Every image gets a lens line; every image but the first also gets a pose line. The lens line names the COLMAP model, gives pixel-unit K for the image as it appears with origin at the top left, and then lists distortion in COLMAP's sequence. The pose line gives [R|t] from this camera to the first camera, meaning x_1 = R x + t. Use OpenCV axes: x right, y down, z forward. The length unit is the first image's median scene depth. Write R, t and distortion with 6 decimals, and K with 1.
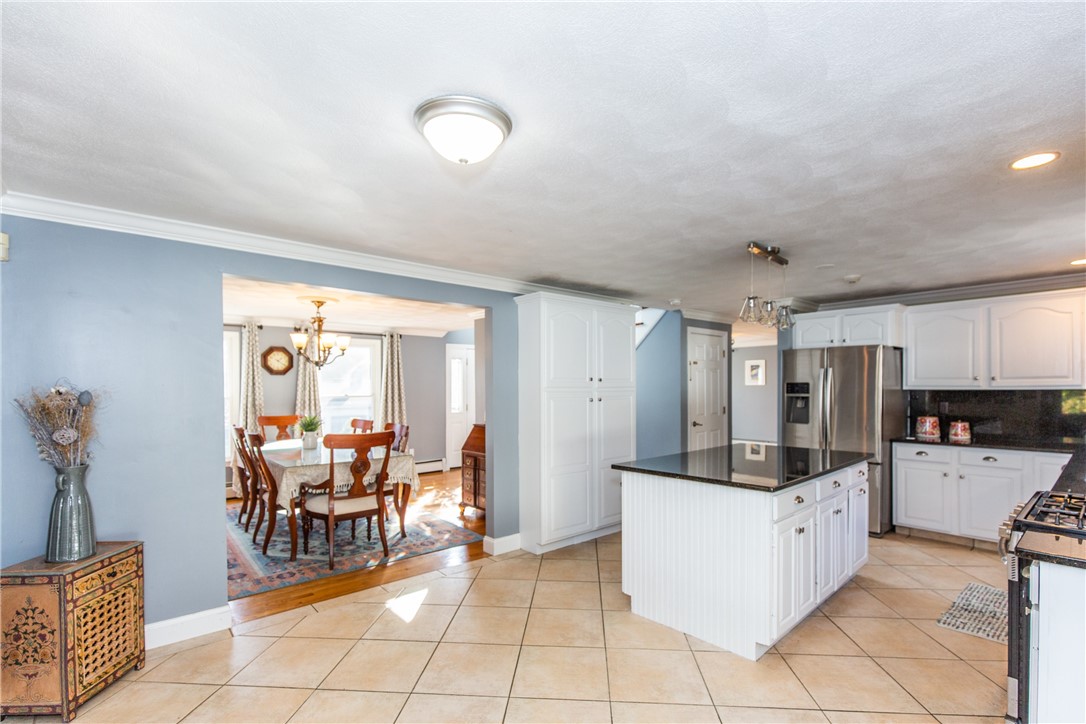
lens RADIAL K [[489.1, 0, 547.6], [0, 489.1, 387.7], [0, 0, 1]] dist [0.001786, -0.000012]
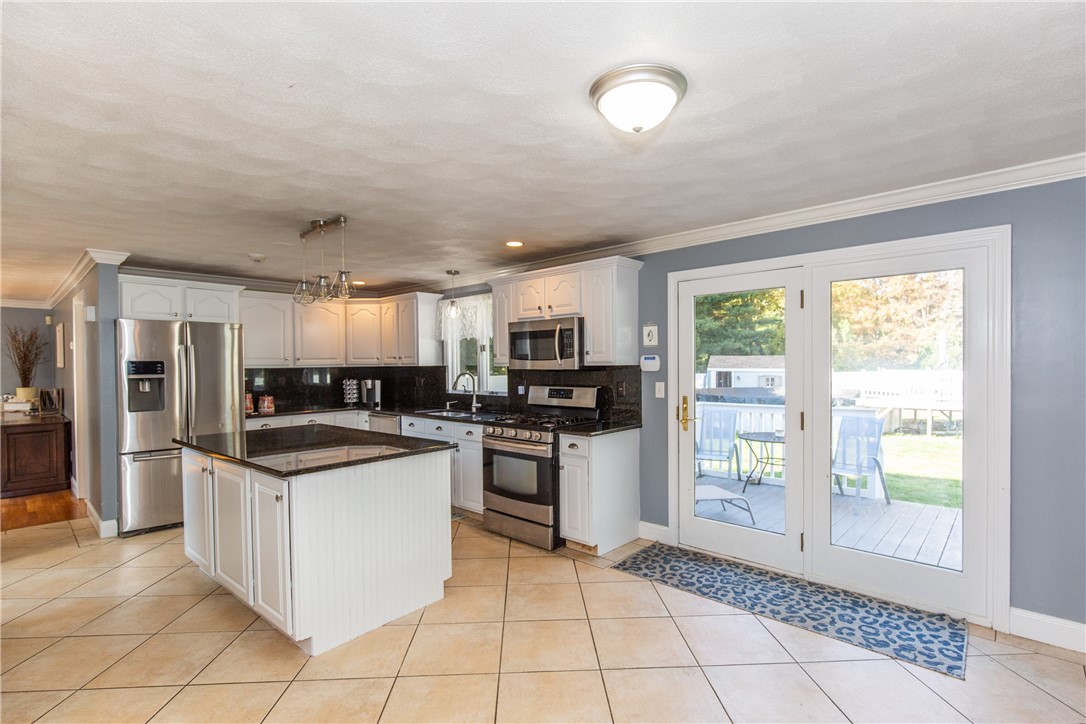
lens RADIAL K [[509.1, 0, 543.3], [0, 509.1, 372.8], [0, 0, 1]] dist [-0.000145, -0.000356]
pose [[-0.114327, -0.009978, 0.993393, -0.399673], [0.014720, 0.999823, 0.011736, 0.008661], [-0.993334, 0.015965, -0.114160, 0.436522]]
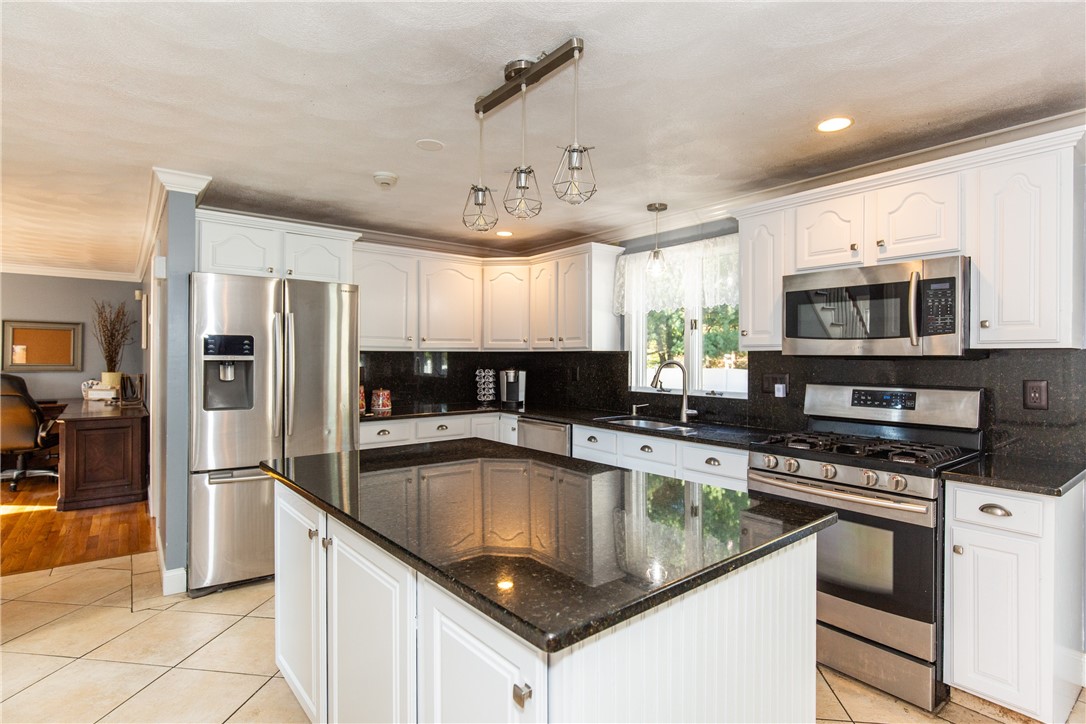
lens RADIAL K [[547.4, 0, 543.0], [0, 547.4, 362.0], [0, 0, 1]] dist [-0.000349, 0.000365]
pose [[0.049773, -0.001495, 0.998759, -0.083468], [-0.000499, 0.999999, 0.001522, 0.018143], [-0.998760, -0.000575, 0.049772, 0.611176]]
